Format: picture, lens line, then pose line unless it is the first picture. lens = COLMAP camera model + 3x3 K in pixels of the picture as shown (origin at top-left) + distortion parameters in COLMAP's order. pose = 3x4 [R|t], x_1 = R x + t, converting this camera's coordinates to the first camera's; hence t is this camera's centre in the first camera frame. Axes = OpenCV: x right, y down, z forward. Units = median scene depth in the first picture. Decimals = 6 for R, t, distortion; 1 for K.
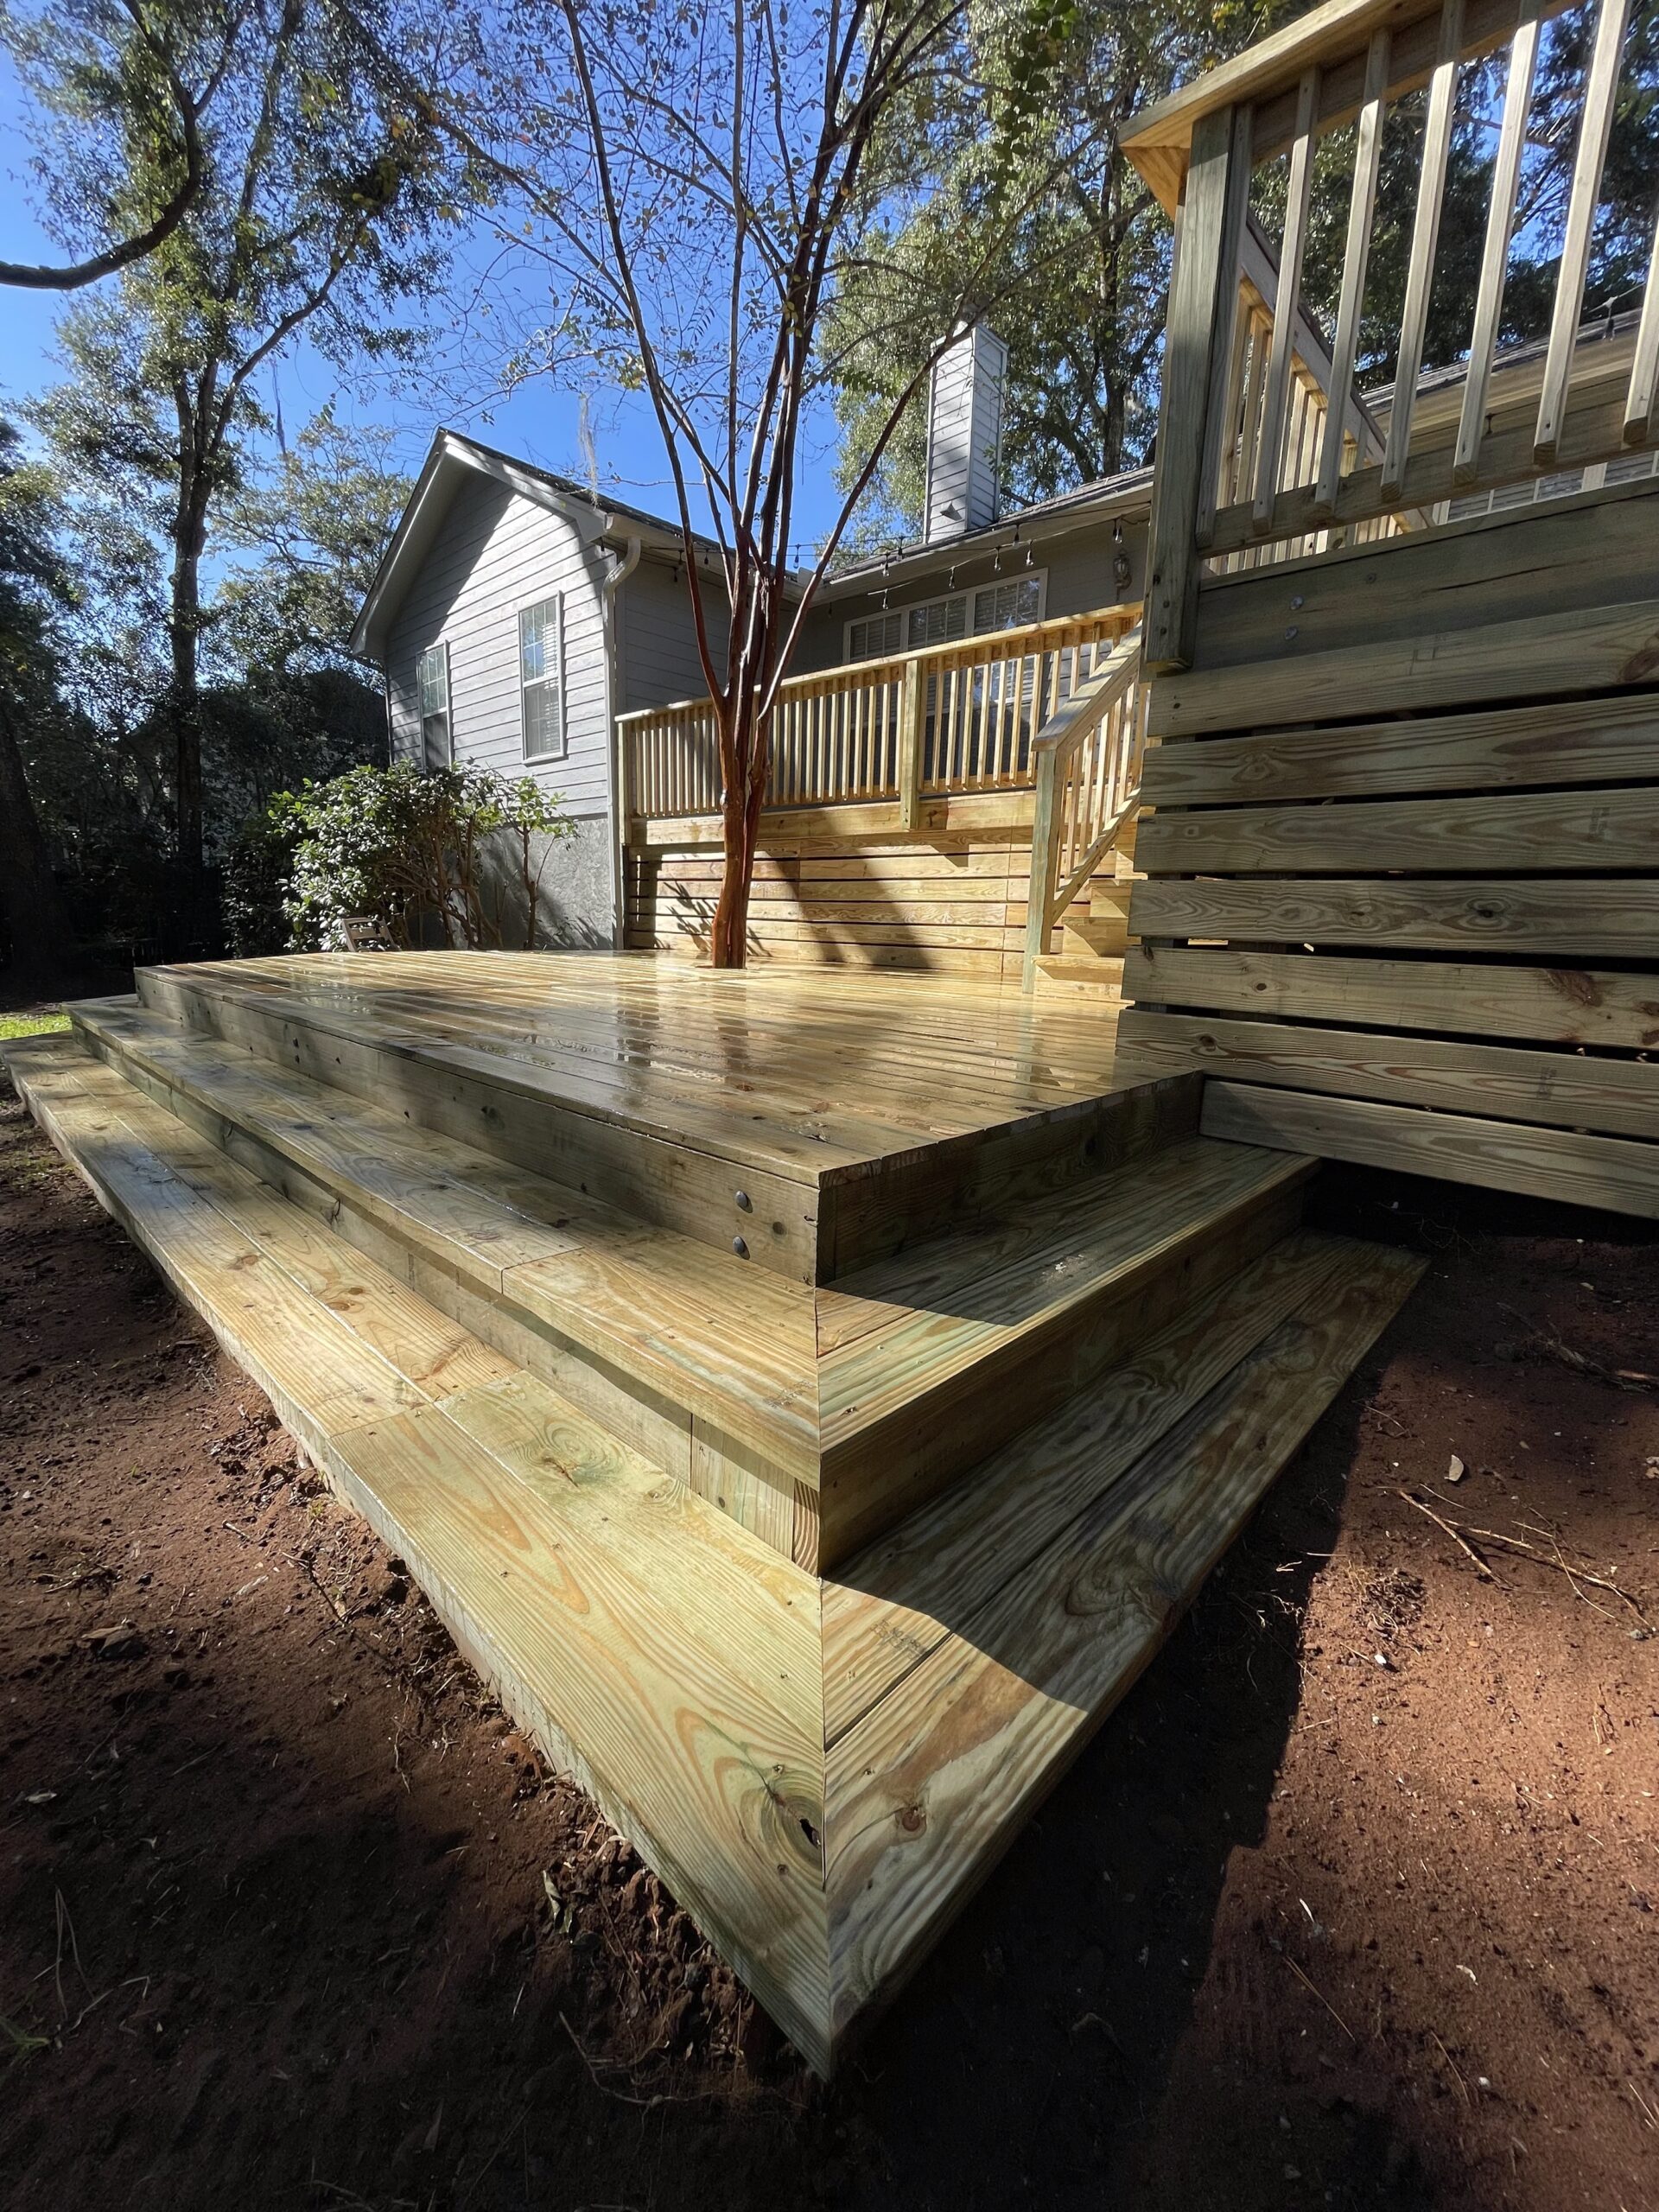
lens RADIAL K [[887.5, 0, 834.8], [0, 887.5, 1100.5], [0, 0, 1]] dist [-0.006973, 0.003991]
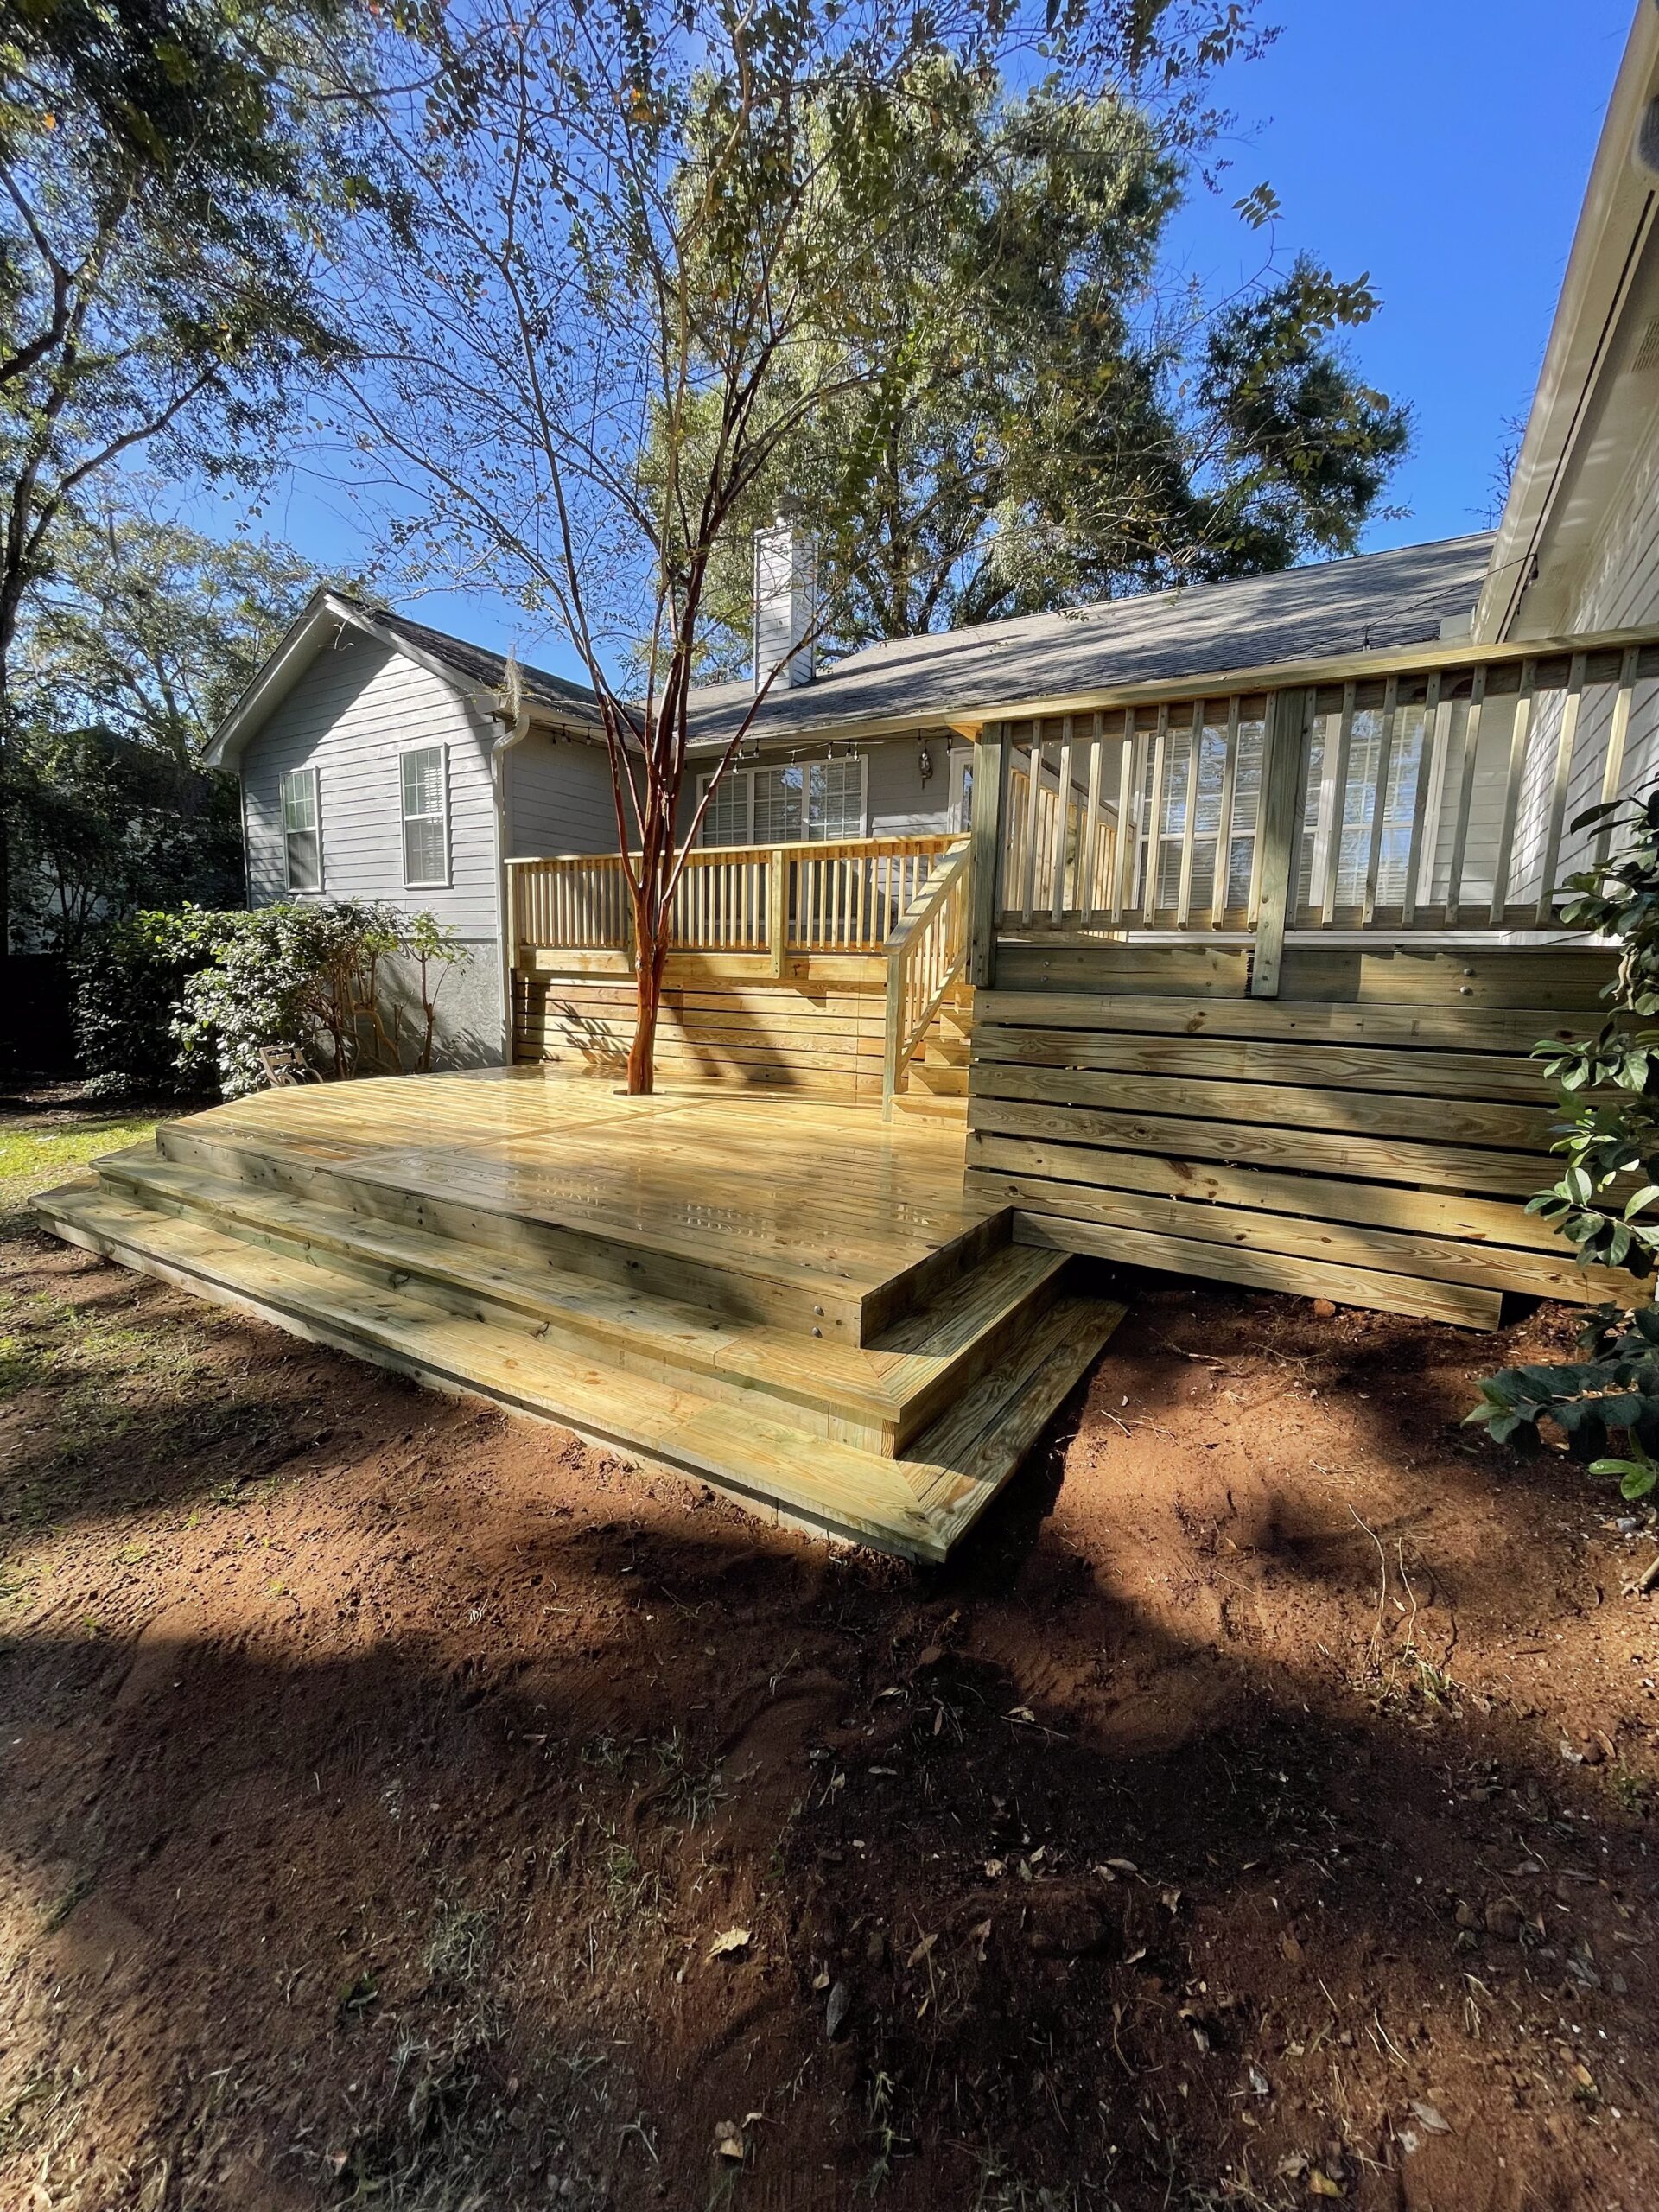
lens RADIAL K [[887.5, 0, 834.8], [0, 887.5, 1100.5], [0, 0, 1]] dist [-0.006973, 0.003991]
pose [[0.977293, -0.032089, 0.209450, -0.086221], [0.043691, 0.997743, -0.050999, -0.048921], [-0.207341, 0.058992, 0.976488, -0.195115]]
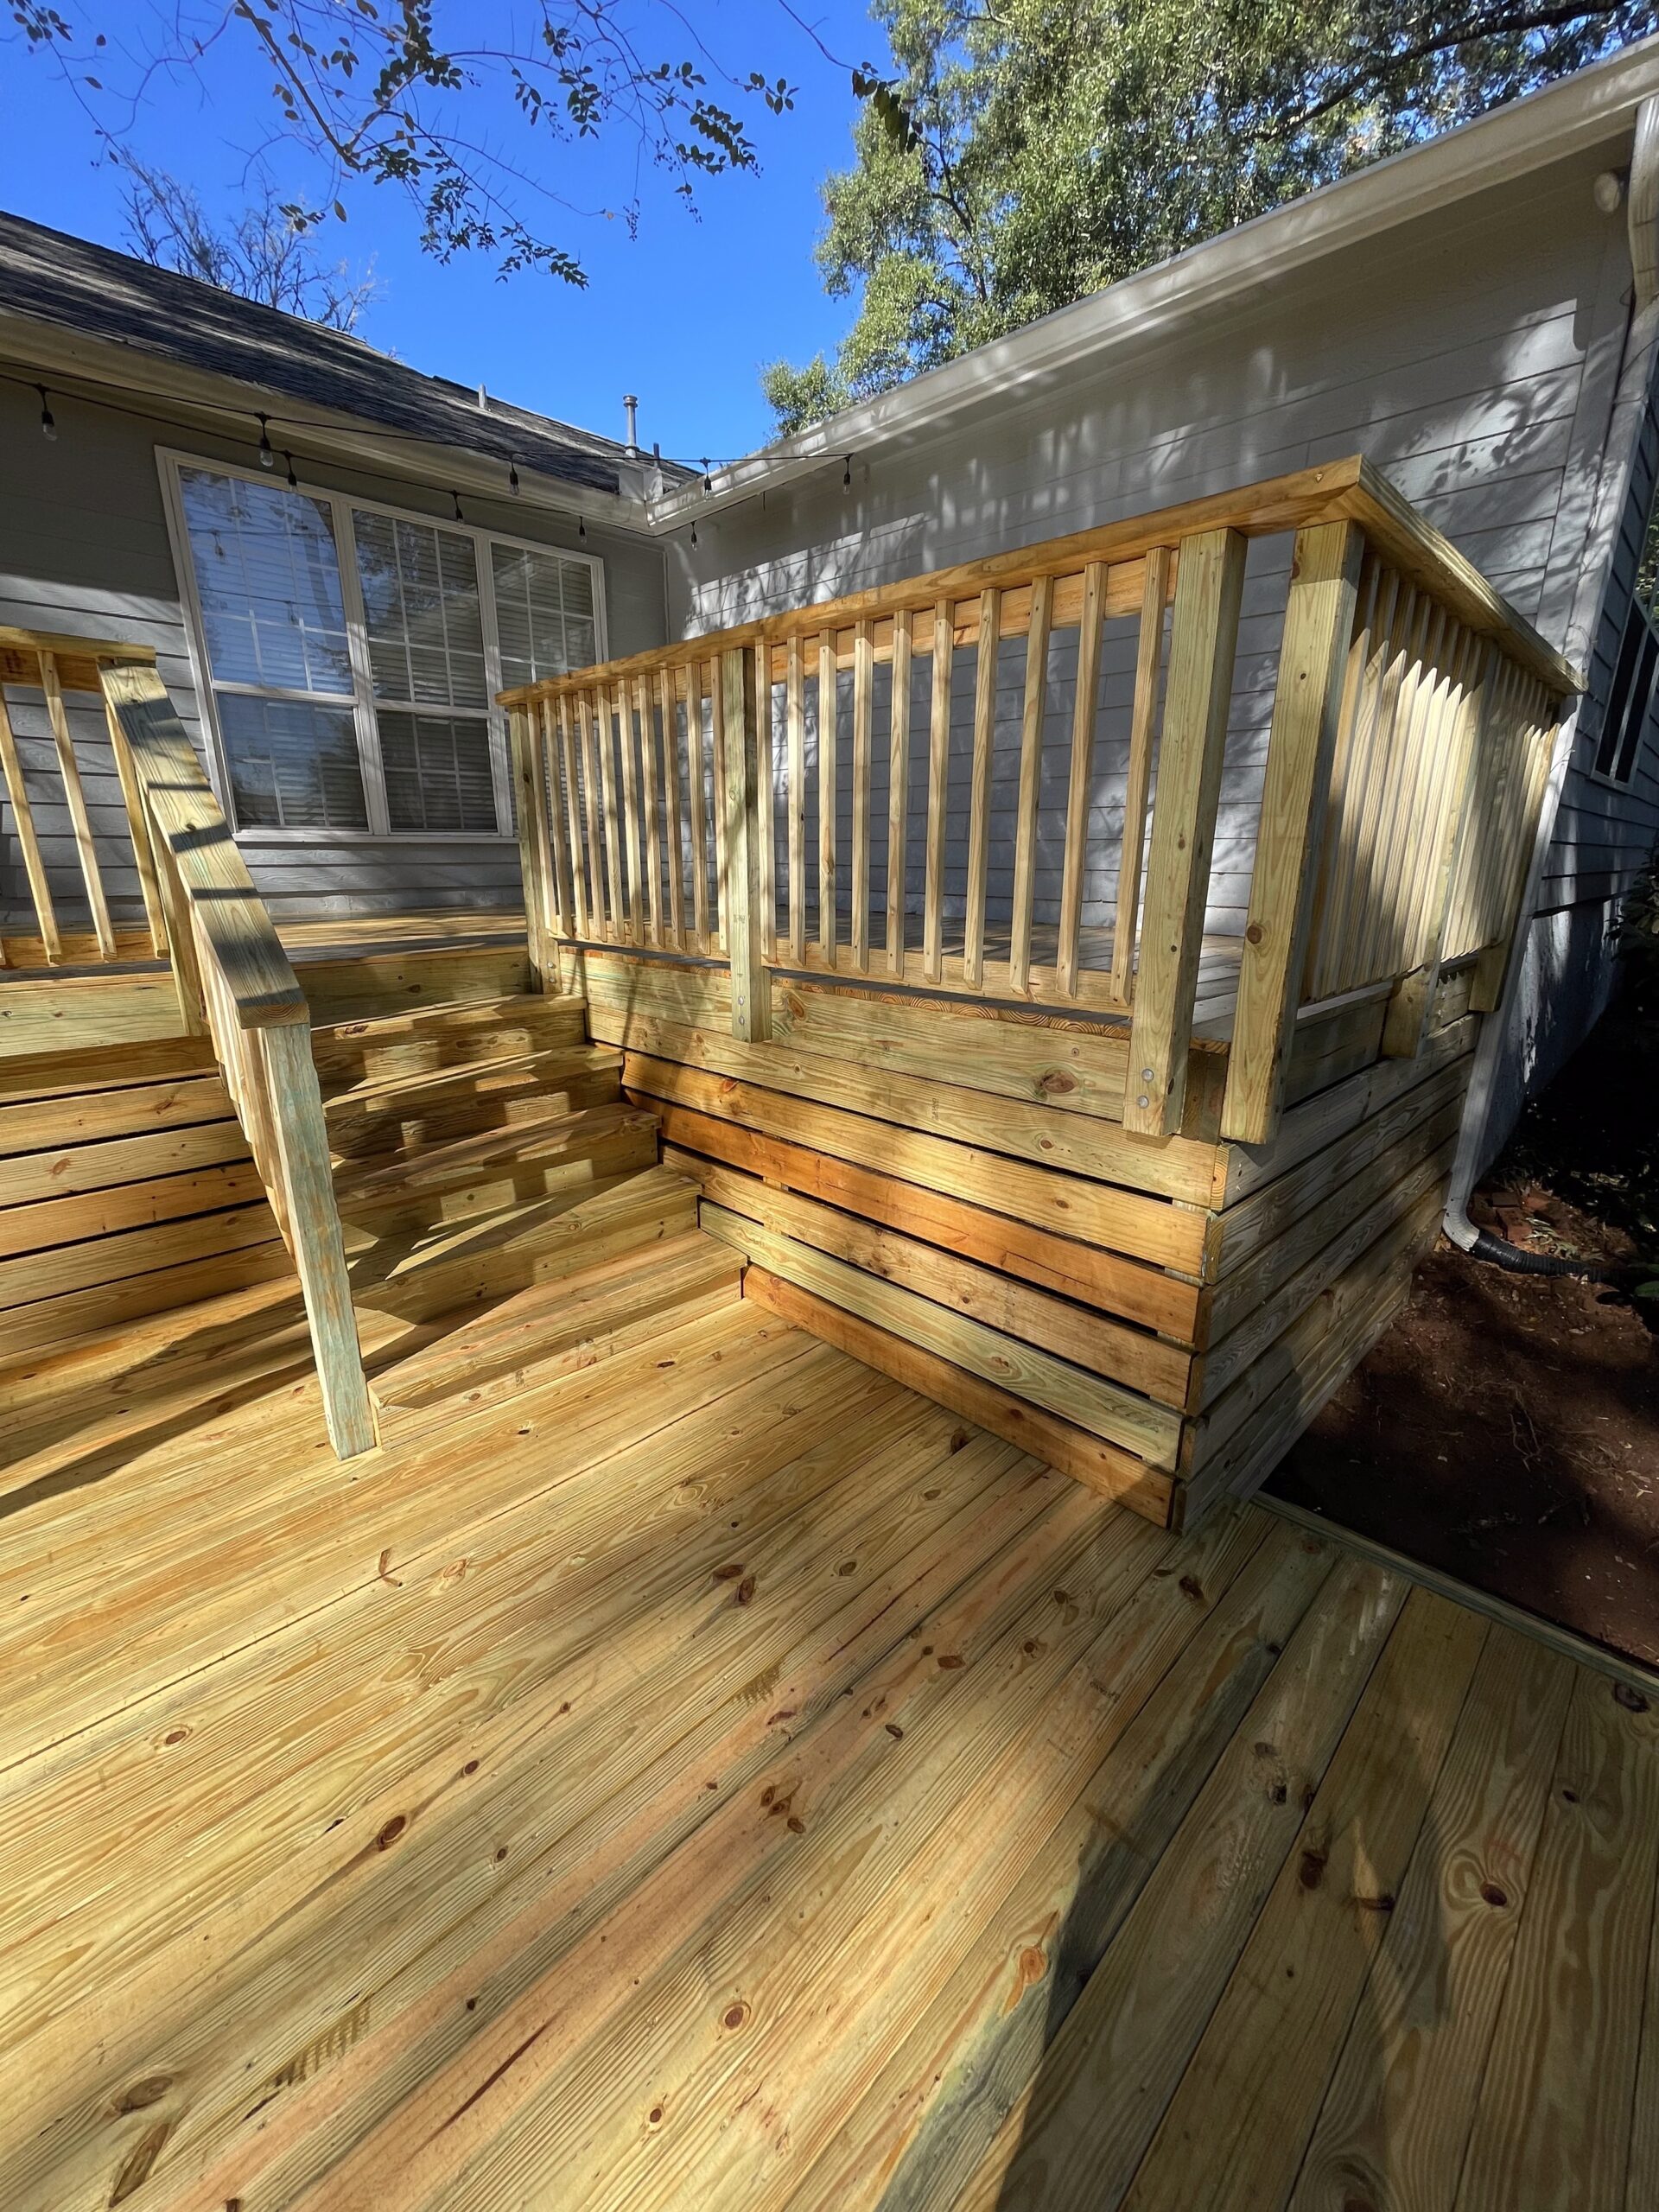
lens RADIAL K [[887.5, 0, 834.8], [0, 887.5, 1100.5], [0, 0, 1]] dist [-0.006973, 0.003991]
pose [[0.039898, -0.299369, 0.953303, -0.118343], [0.199074, 0.937317, 0.286017, -0.233023], [-0.979172, 0.178366, 0.096994, 0.356286]]
